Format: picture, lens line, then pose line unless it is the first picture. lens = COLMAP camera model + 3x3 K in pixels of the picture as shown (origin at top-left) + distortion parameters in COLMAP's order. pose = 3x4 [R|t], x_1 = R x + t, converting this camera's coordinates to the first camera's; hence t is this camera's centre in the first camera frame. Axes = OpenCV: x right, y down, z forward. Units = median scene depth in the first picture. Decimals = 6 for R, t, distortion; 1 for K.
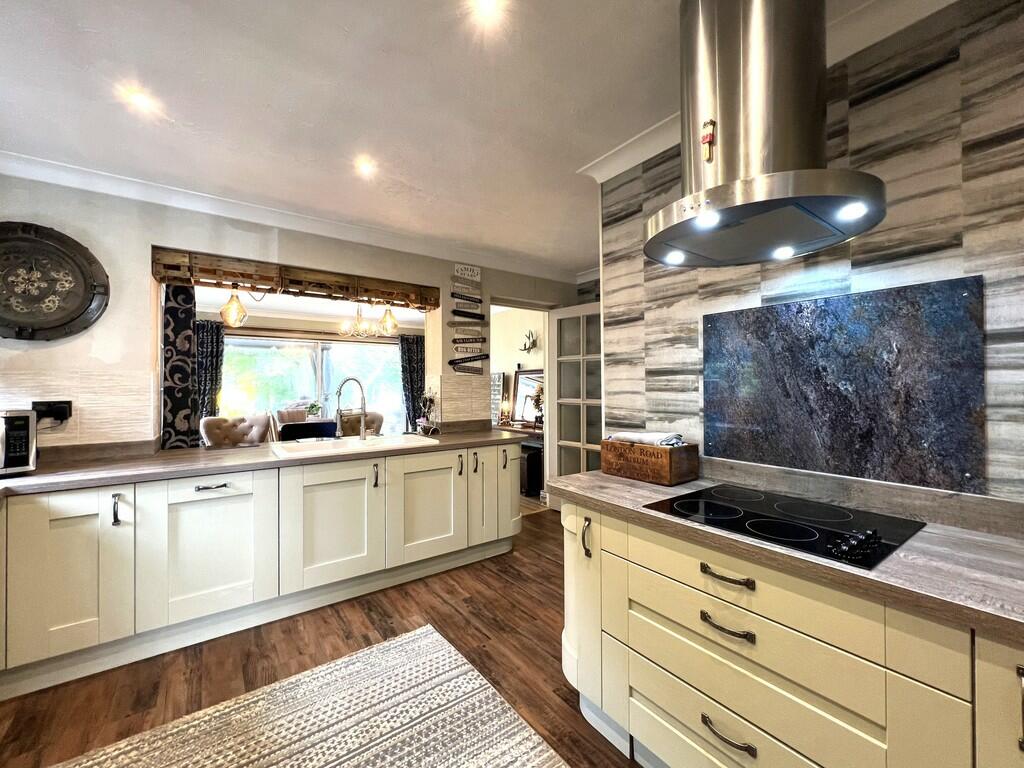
lens RADIAL K [[408.7, 0, 510.0], [0, 408.7, 382.6], [0, 0, 1]] dist [-0.002422, -0.000165]
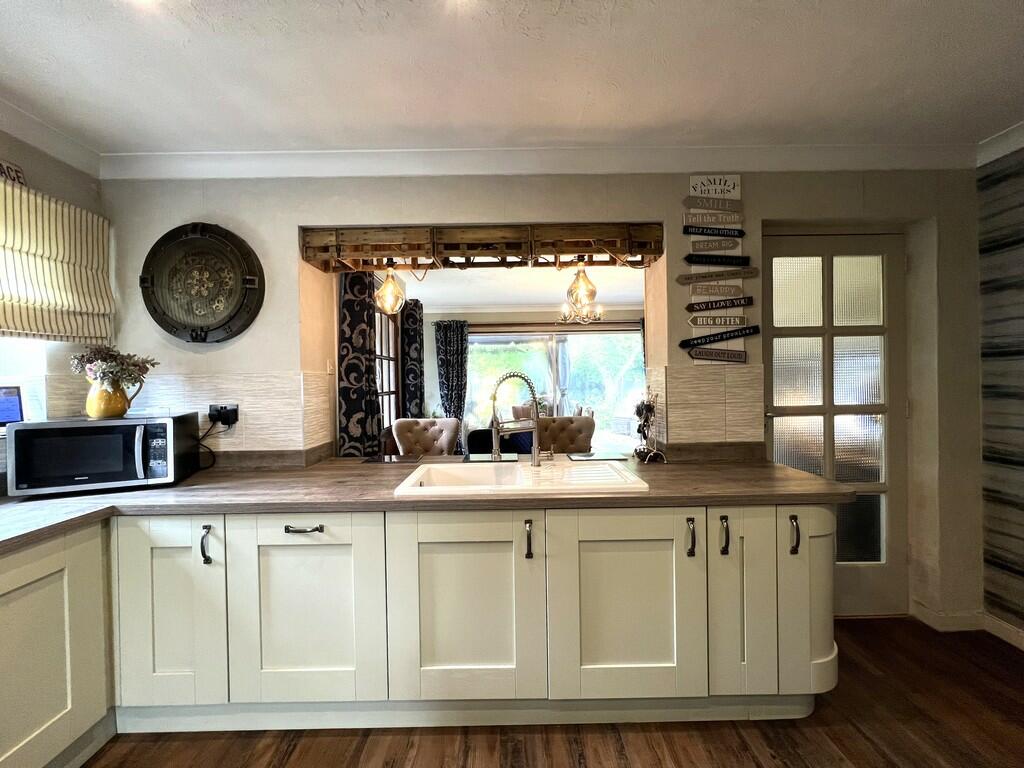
lens RADIAL K [[408.7, 0, 510.0], [0, 408.7, 382.6], [0, 0, 1]] dist [-0.002422, -0.000165]
pose [[0.811465, -0.004868, -0.584380, -0.003319], [0.016239, 0.999767, 0.014222, -0.007343], [0.584175, -0.021030, 0.811355, 0.463600]]
